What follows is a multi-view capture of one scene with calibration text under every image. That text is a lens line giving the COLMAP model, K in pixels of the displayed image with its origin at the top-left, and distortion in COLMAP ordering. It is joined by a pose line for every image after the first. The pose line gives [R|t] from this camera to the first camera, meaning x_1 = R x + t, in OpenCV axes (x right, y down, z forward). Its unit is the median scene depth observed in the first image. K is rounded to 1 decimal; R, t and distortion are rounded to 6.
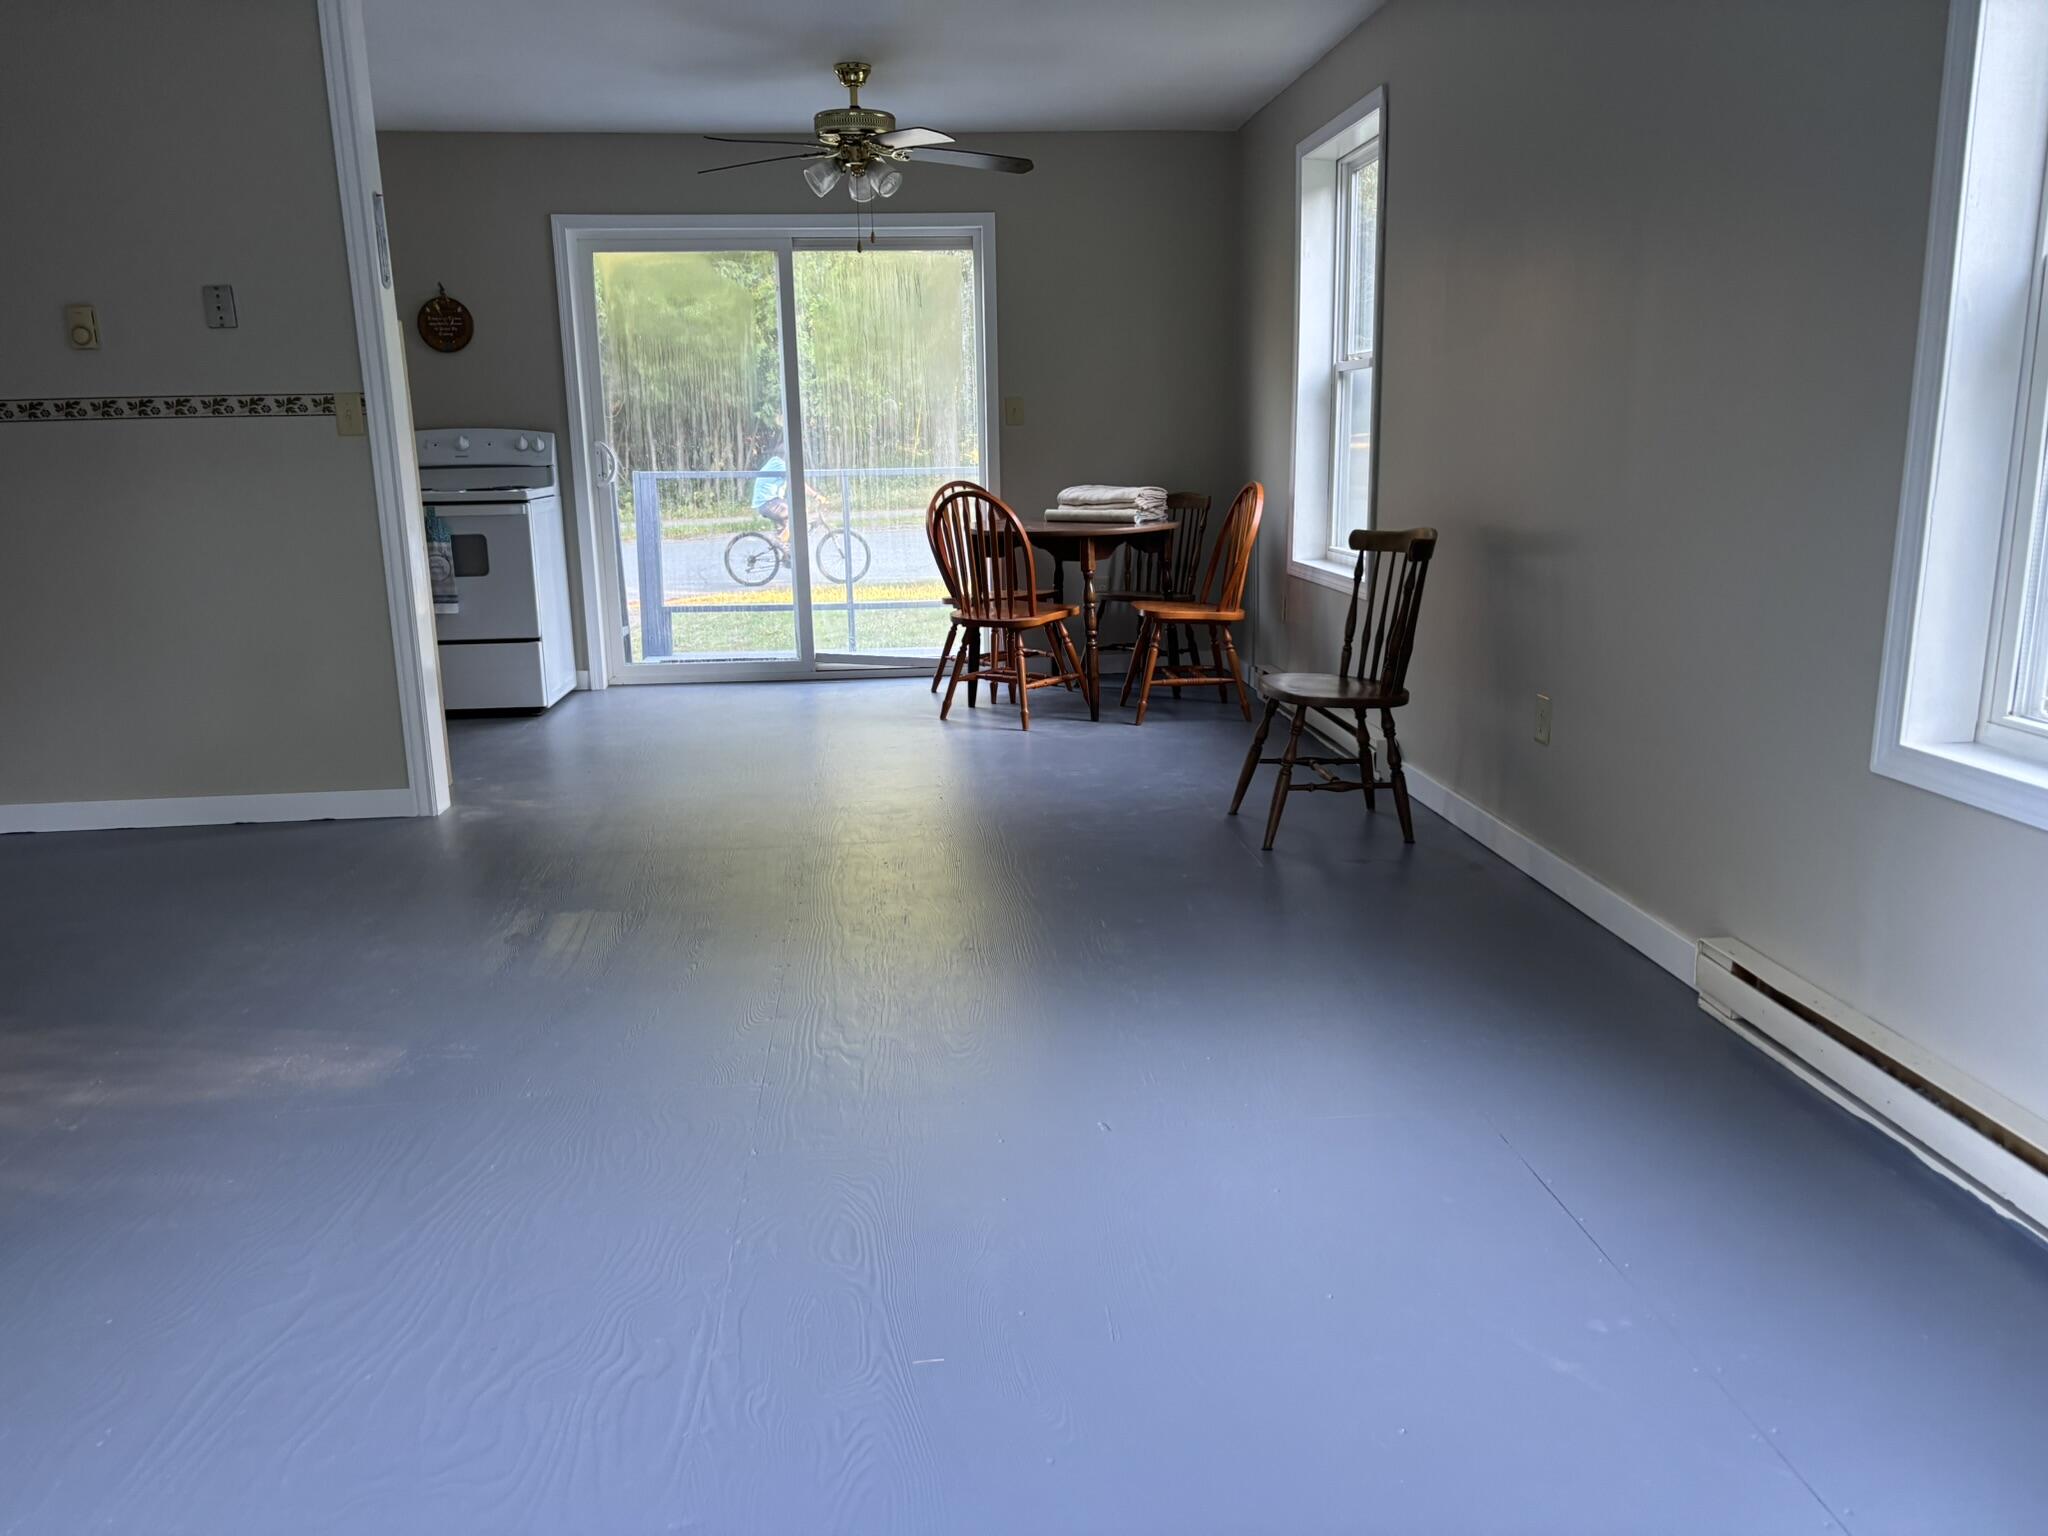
lens RADIAL K [[1518.3, 0, 1026.2], [0, 1518.3, 766.1], [0, 0, 1]] dist [0.005549, -0.009050]
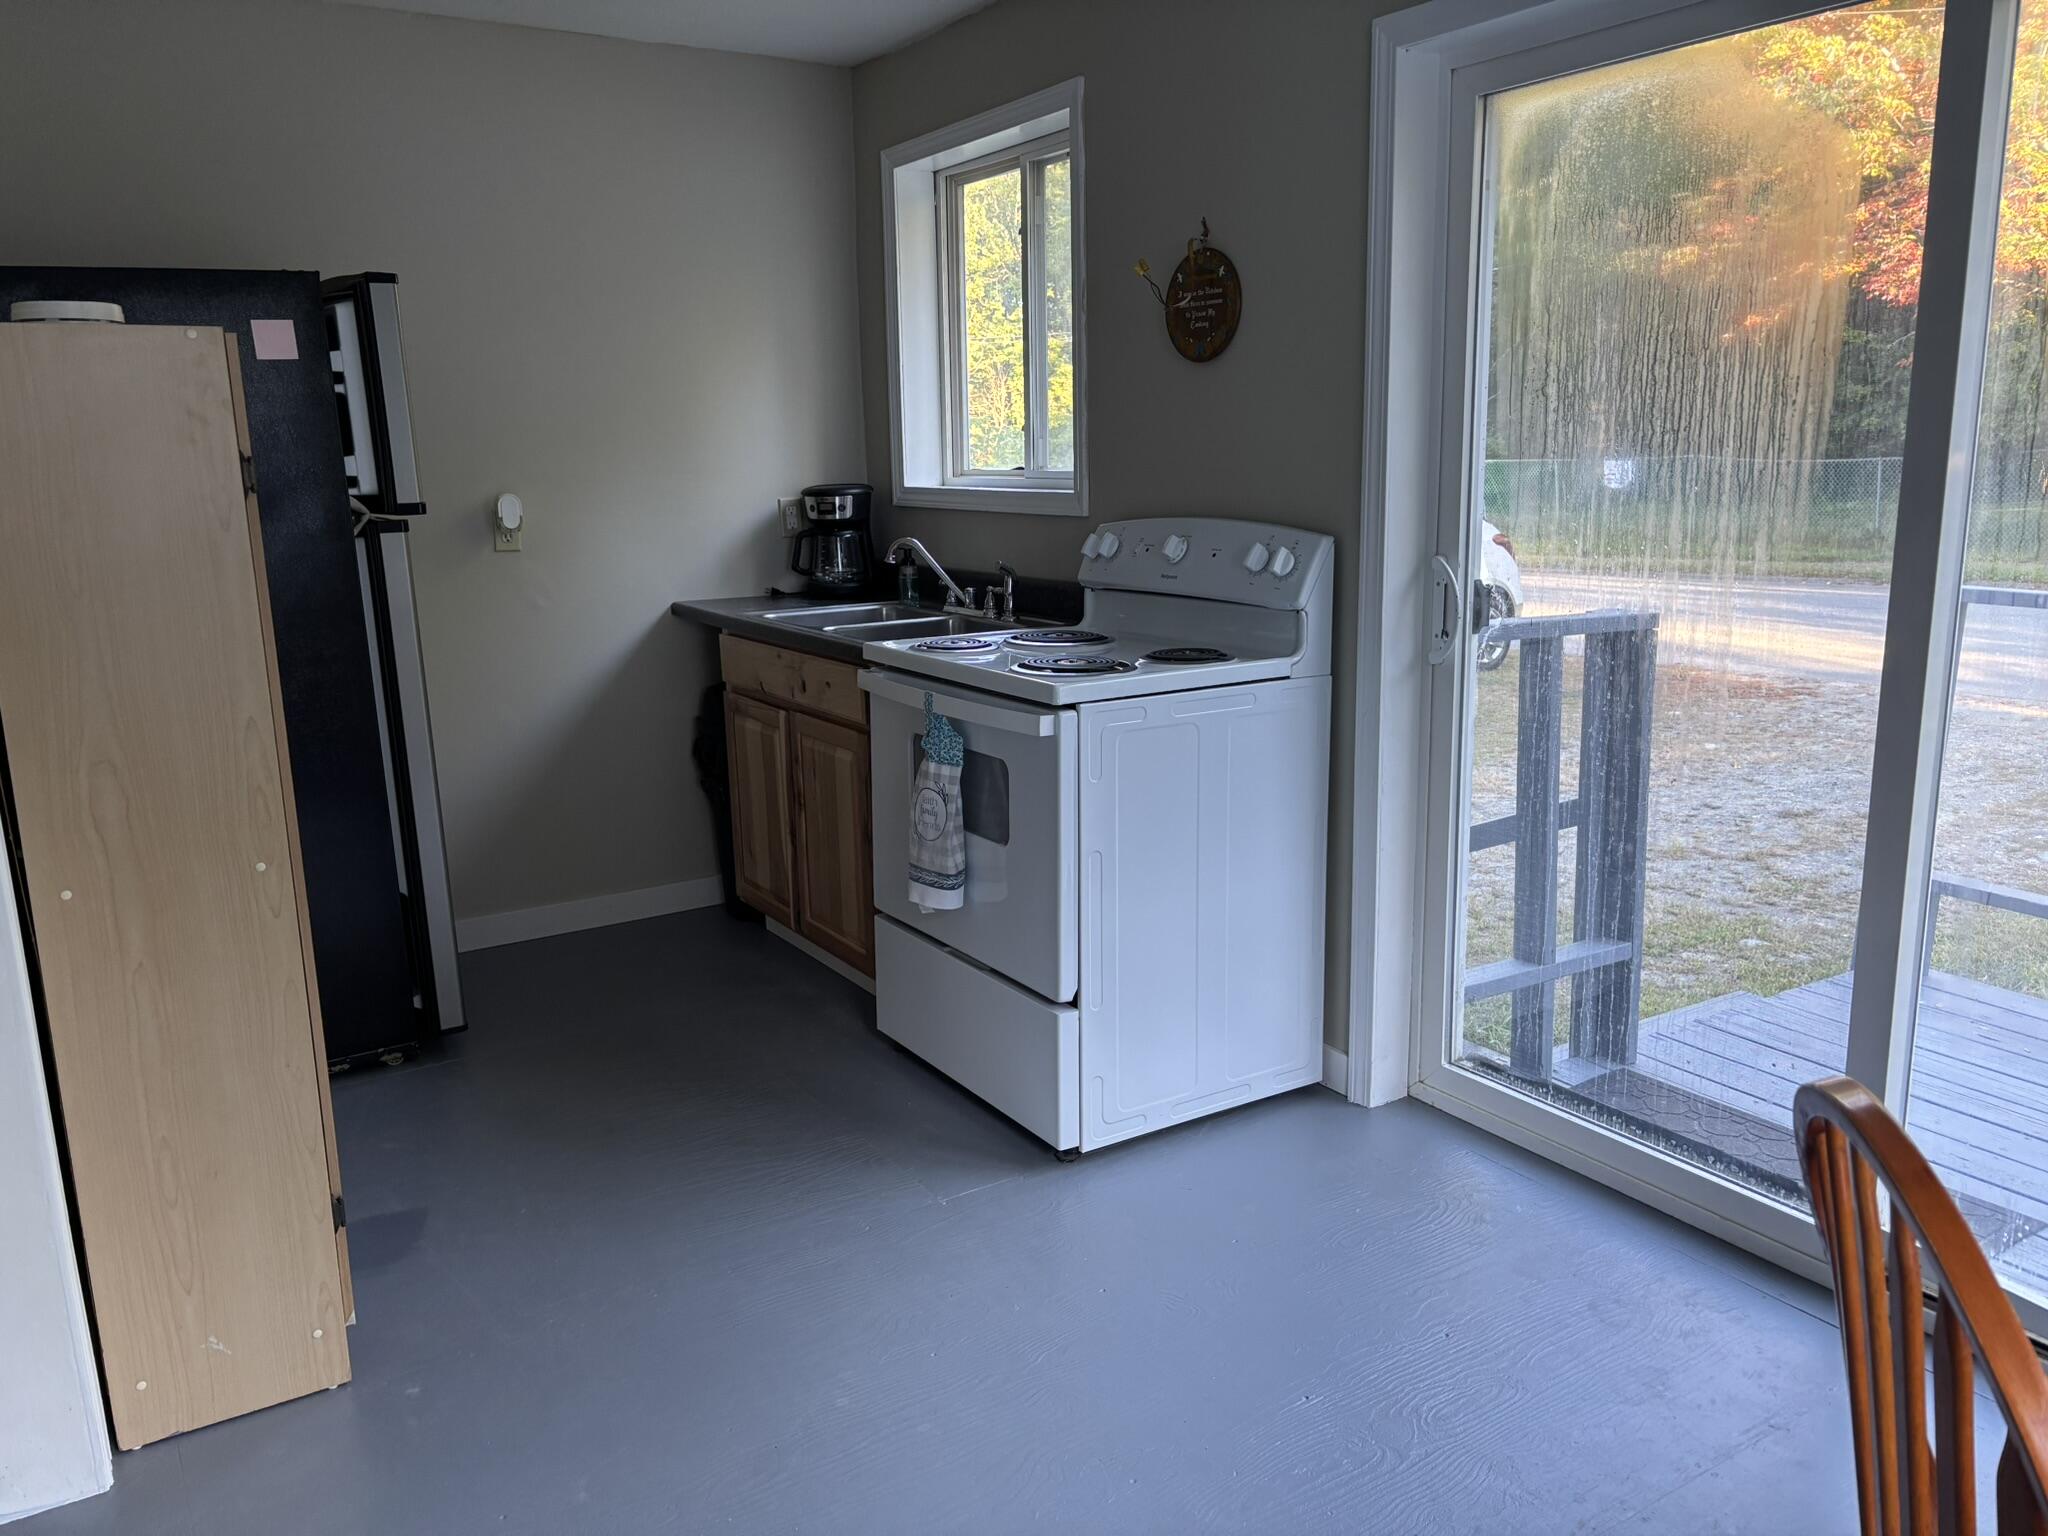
lens RADIAL K [[1518.3, 0, 1028.2], [0, 1518.3, 765.1], [0, 0, 1]] dist [0.005549, -0.009050]
pose [[0.453572, 0.193724, -0.869910, 0.045696], [-0.183603, 0.975463, 0.121500, -0.195410], [0.872102, 0.104609, 0.478011, 0.733347]]
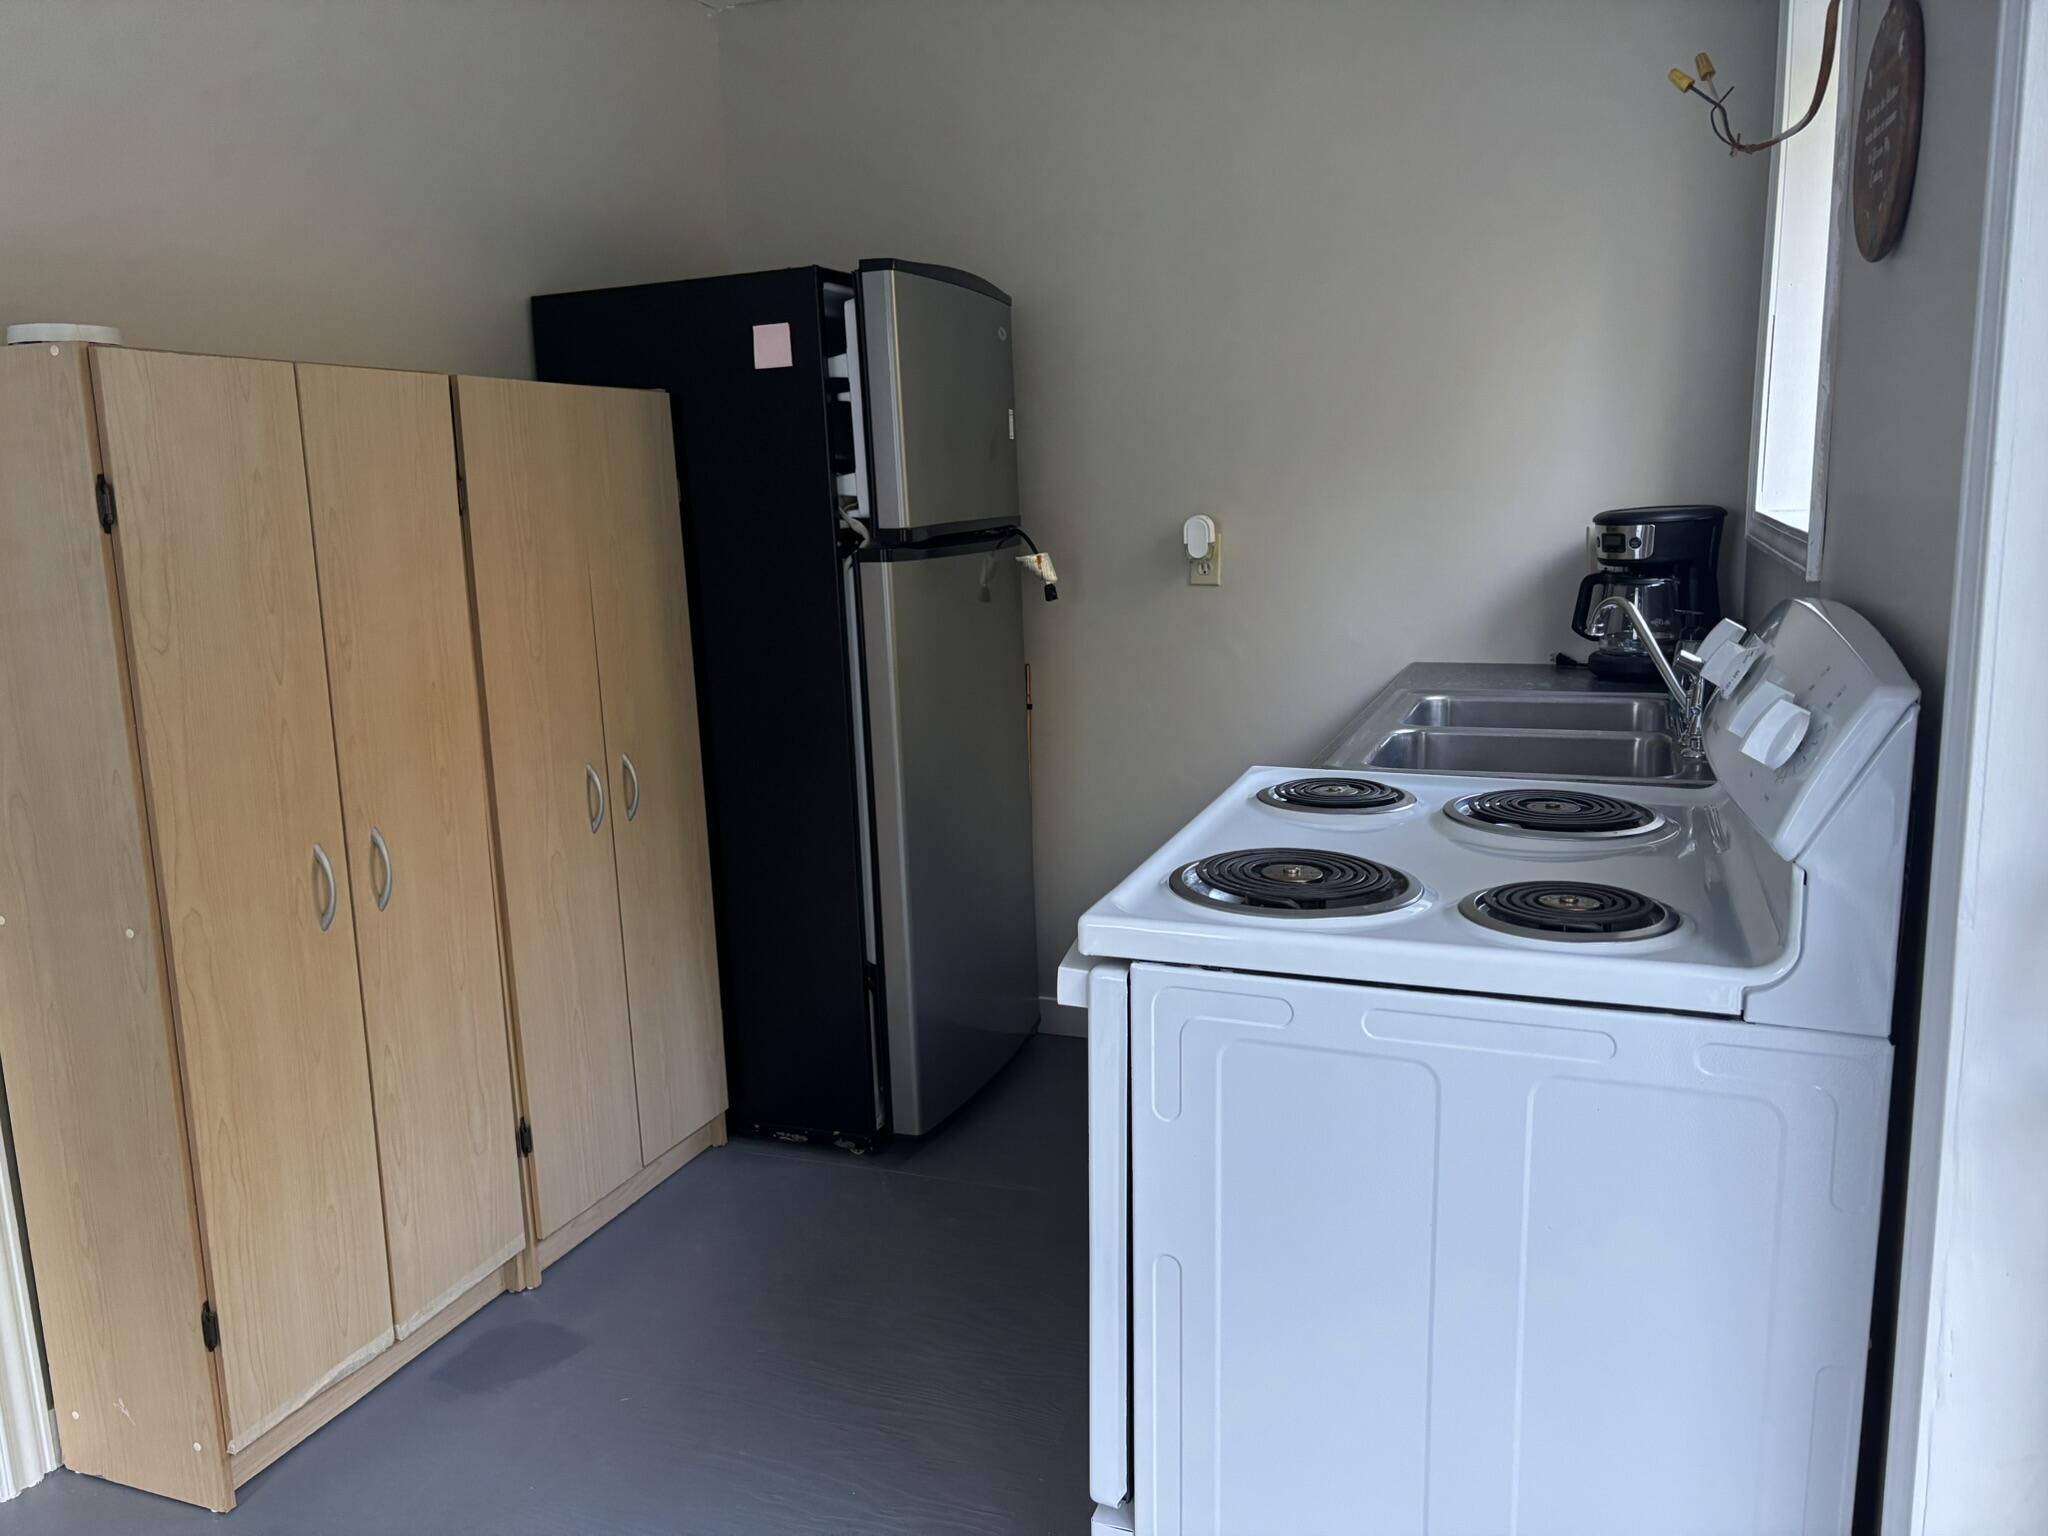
lens RADIAL K [[1518.3, 0, 1026.4], [0, 1518.3, 775.2], [0, 0, 1]] dist [0.005549, -0.009050]
pose [[-0.431513, 0.197354, -0.880255, -0.123850], [-0.160120, 0.943527, 0.290032, -0.245309], [0.887783, 0.266099, -0.375544, 0.996596]]
